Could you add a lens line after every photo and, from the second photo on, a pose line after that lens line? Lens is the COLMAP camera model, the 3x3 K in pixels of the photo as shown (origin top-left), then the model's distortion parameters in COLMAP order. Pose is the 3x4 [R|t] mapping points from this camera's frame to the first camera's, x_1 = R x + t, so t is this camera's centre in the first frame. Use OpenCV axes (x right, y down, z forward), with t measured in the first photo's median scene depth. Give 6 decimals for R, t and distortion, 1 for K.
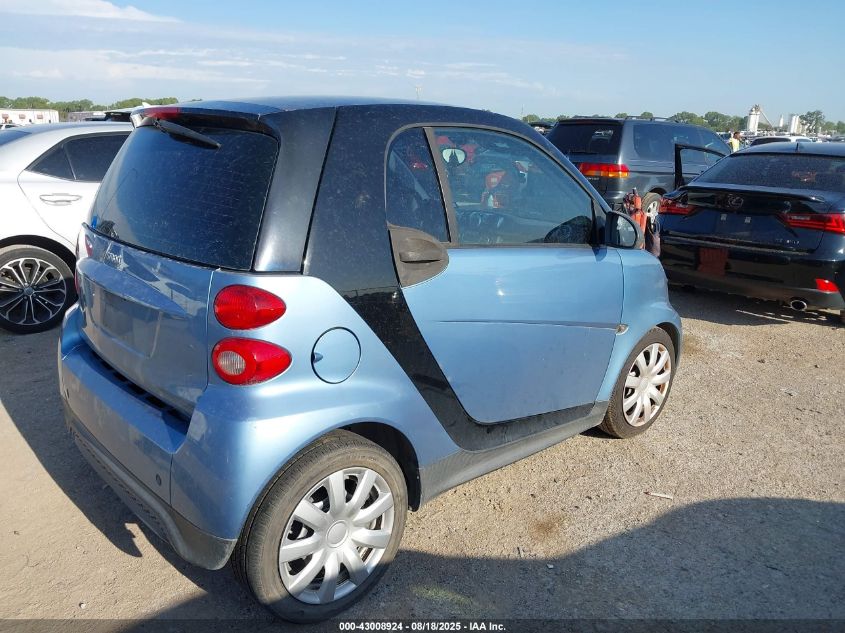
lens RADIAL K [[677.3, 0, 423.6], [0, 677.3, 314.0], [0, 0, 1]] dist [0.042359, -0.008596]
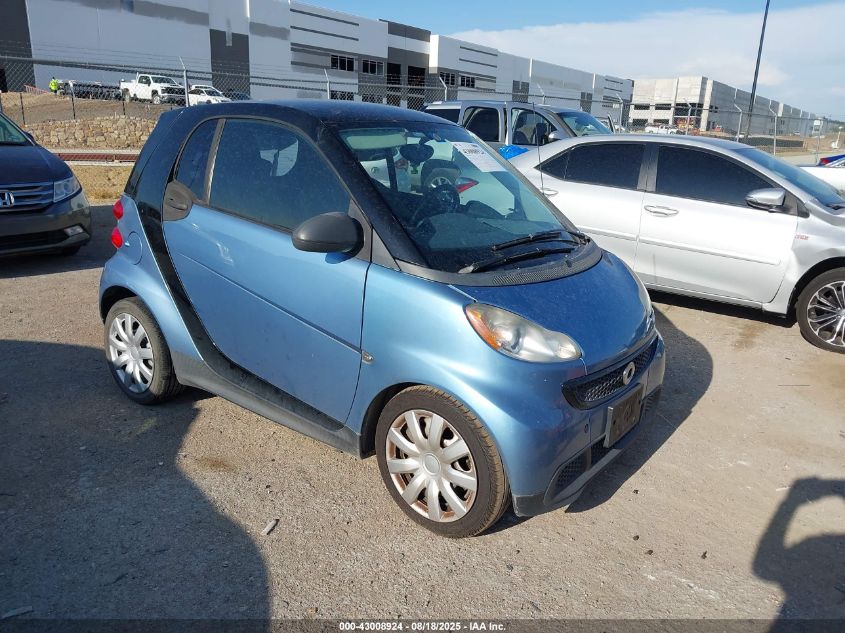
lens RADIAL K [[677.3, 0, 424.3], [0, 677.3, 320.9], [0, 0, 1]] dist [0.042359, -0.008596]
pose [[0.142121, 0.257156, -0.955862, 1.242329], [-0.289199, 0.934318, 0.208361, -0.249952], [0.946660, 0.246822, 0.207155, 1.000003]]
